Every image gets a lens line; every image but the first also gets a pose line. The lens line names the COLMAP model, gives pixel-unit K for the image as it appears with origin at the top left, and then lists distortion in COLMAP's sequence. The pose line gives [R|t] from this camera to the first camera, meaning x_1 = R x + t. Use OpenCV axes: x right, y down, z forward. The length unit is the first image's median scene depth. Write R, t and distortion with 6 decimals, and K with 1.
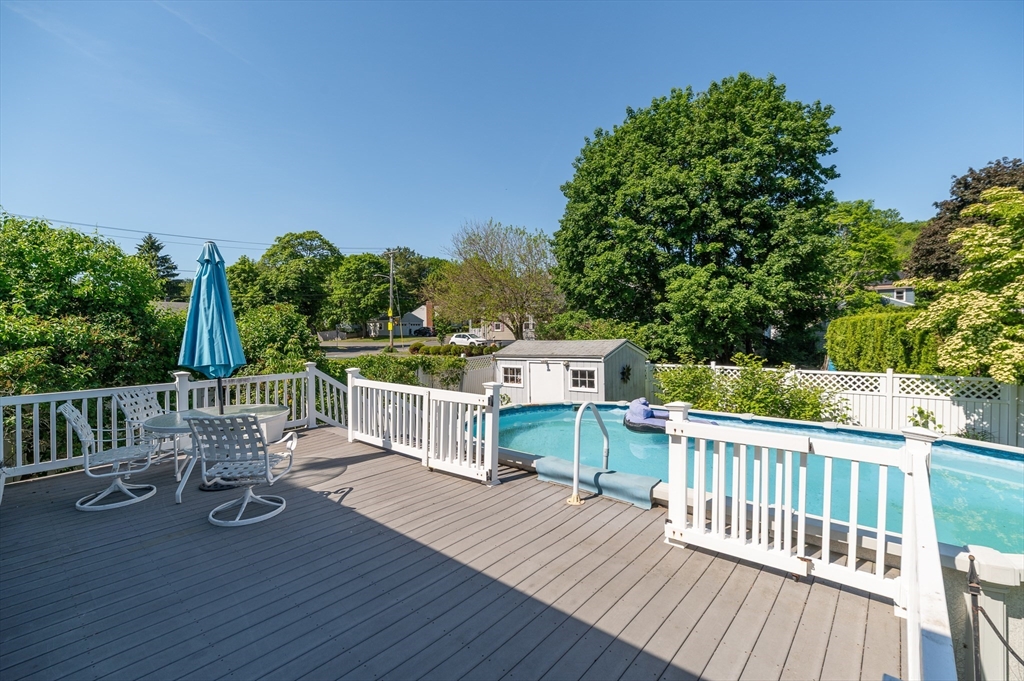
lens RADIAL K [[448.5, 0, 510.9], [0, 448.5, 341.8], [0, 0, 1]] dist [0.004416, 0.000527]
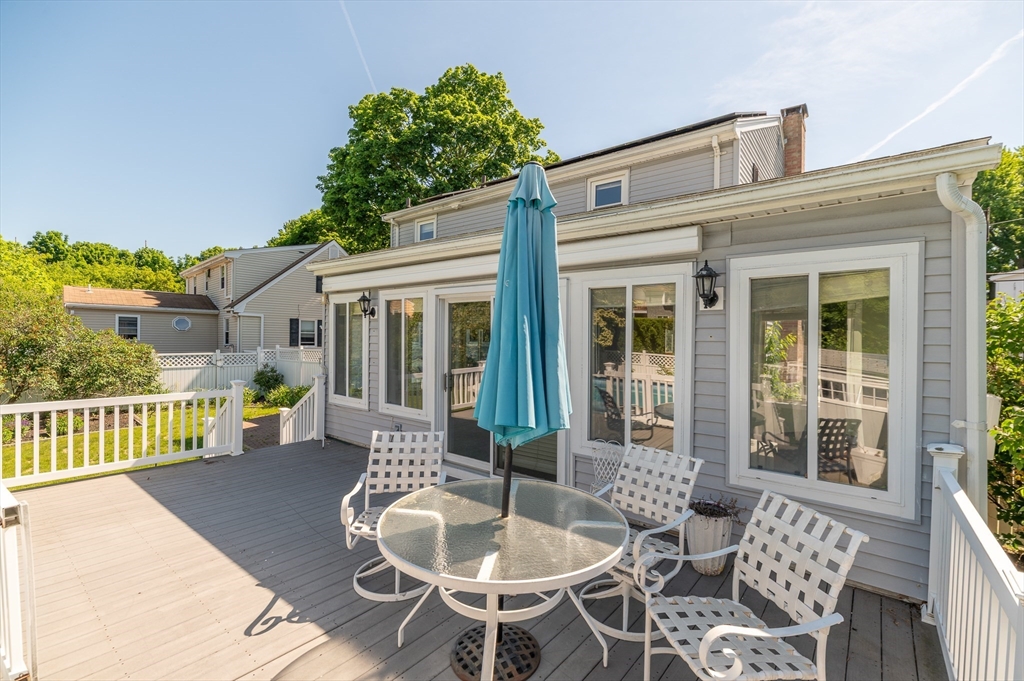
lens RADIAL K [[448.5, 0, 511.3], [0, 448.5, 343.2], [0, 0, 1]] dist [0.004416, 0.000527]
pose [[-0.999043, -0.010989, -0.042345, -0.690790], [-0.011982, 0.999657, 0.023269, -0.051586], [0.042075, 0.023754, -0.998832, 1.651874]]
